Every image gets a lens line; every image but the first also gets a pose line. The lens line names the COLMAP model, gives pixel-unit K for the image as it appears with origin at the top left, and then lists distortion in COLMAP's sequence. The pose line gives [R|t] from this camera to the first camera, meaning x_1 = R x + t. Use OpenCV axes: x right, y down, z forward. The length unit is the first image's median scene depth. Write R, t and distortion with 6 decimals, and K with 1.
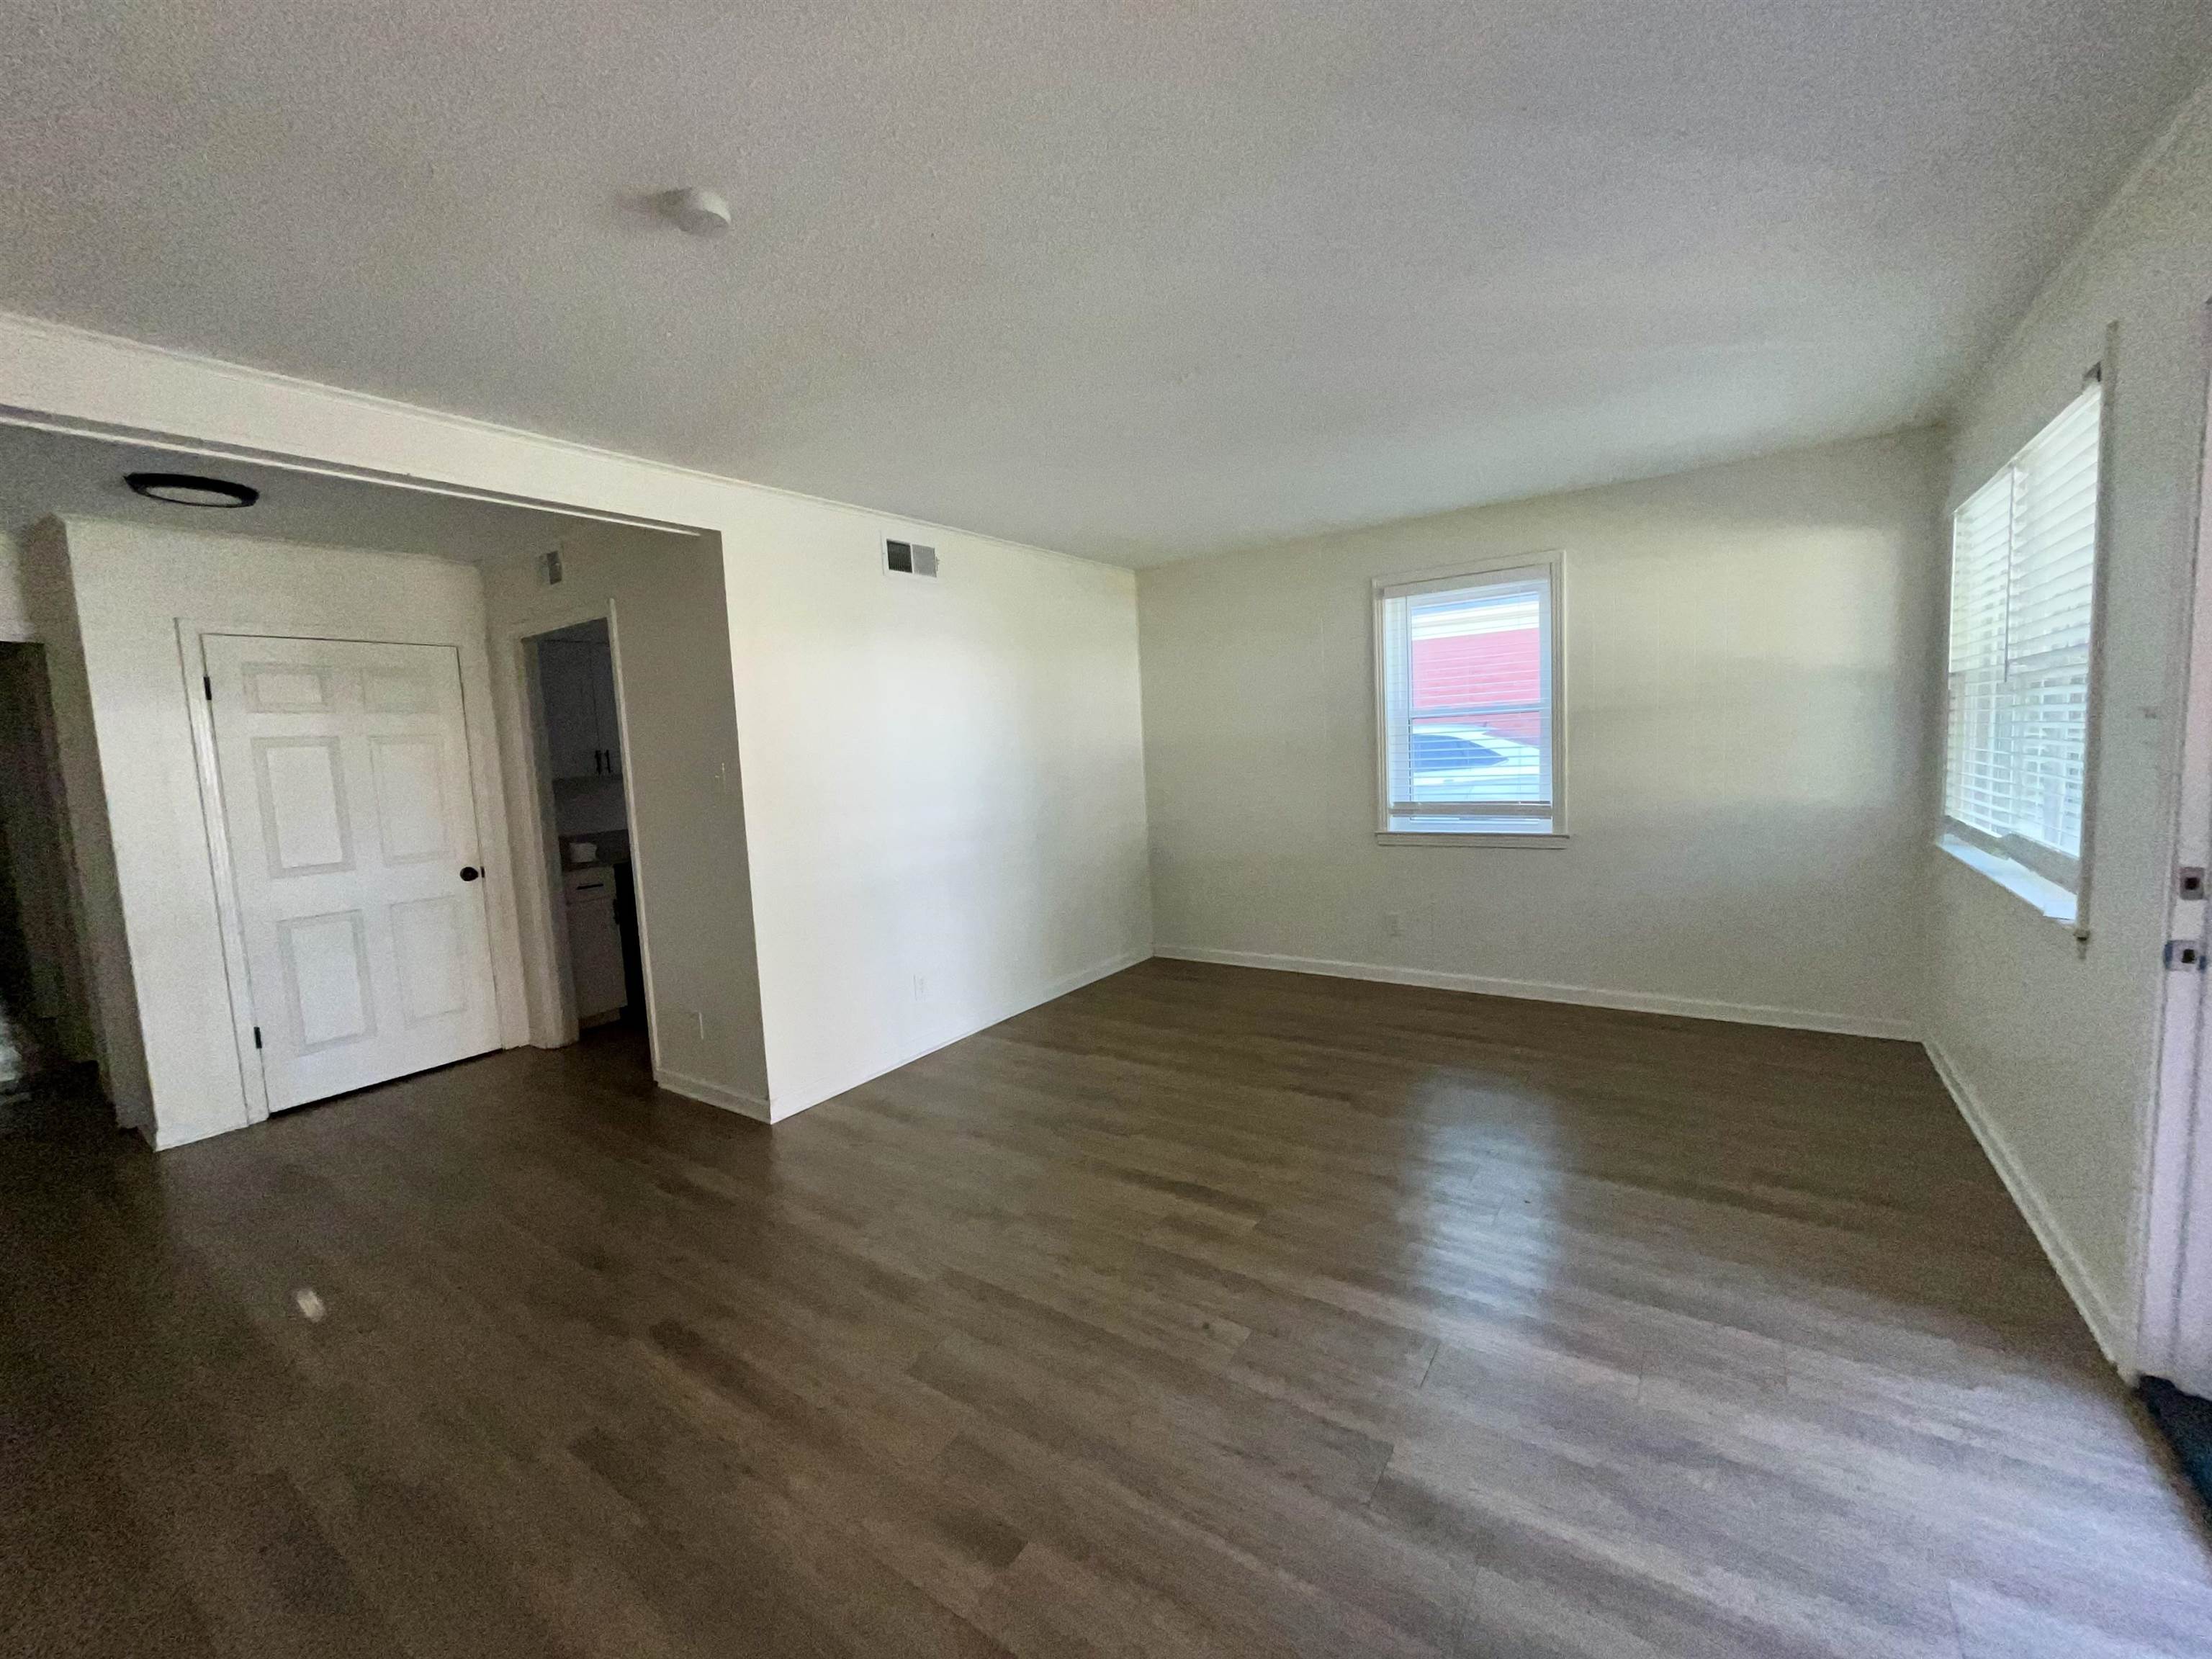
lens RADIAL K [[891.9, 0, 1102.6], [0, 891.9, 824.3], [0, 0, 1]] dist [0.000605, -0.000211]
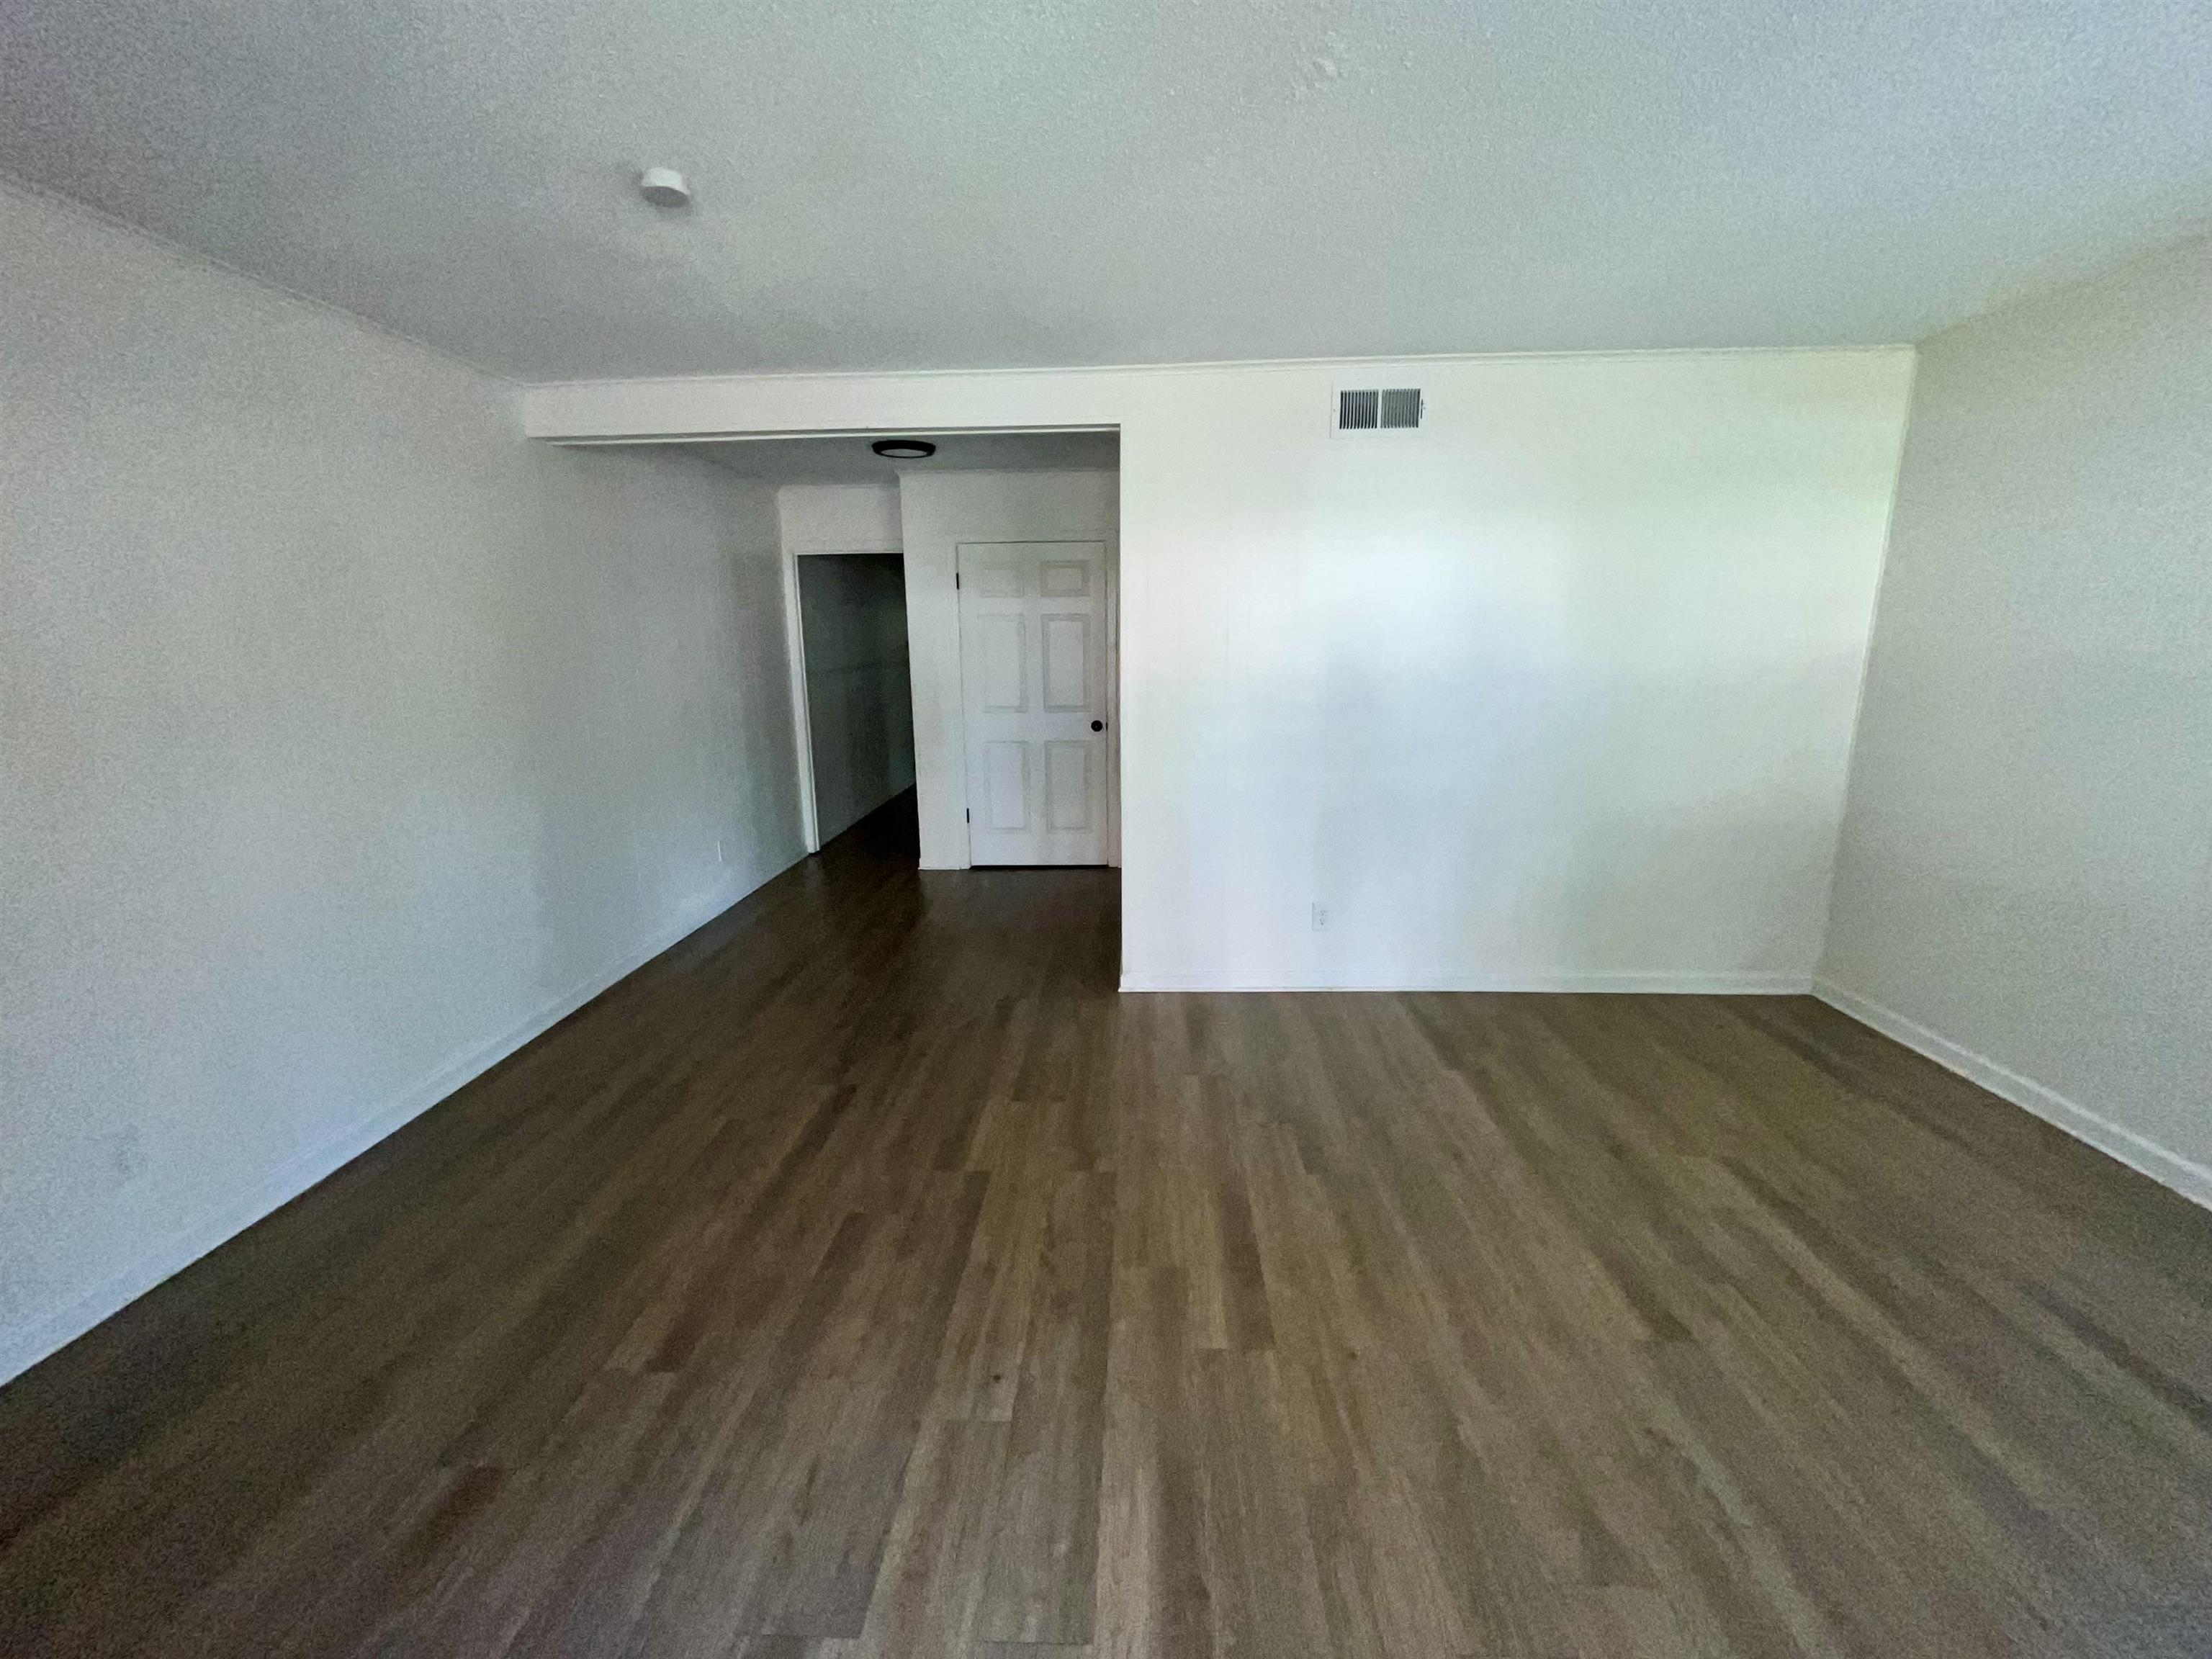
lens RADIAL K [[898.9, 0, 1104.1], [0, 898.9, 811.5], [0, 0, 1]] dist [0.000710, -0.000115]
pose [[0.528844, 0.206815, -0.823135, 0.456451], [-0.095279, 0.978192, 0.184559, -0.075881], [0.843354, -0.019175, 0.537016, 0.385875]]
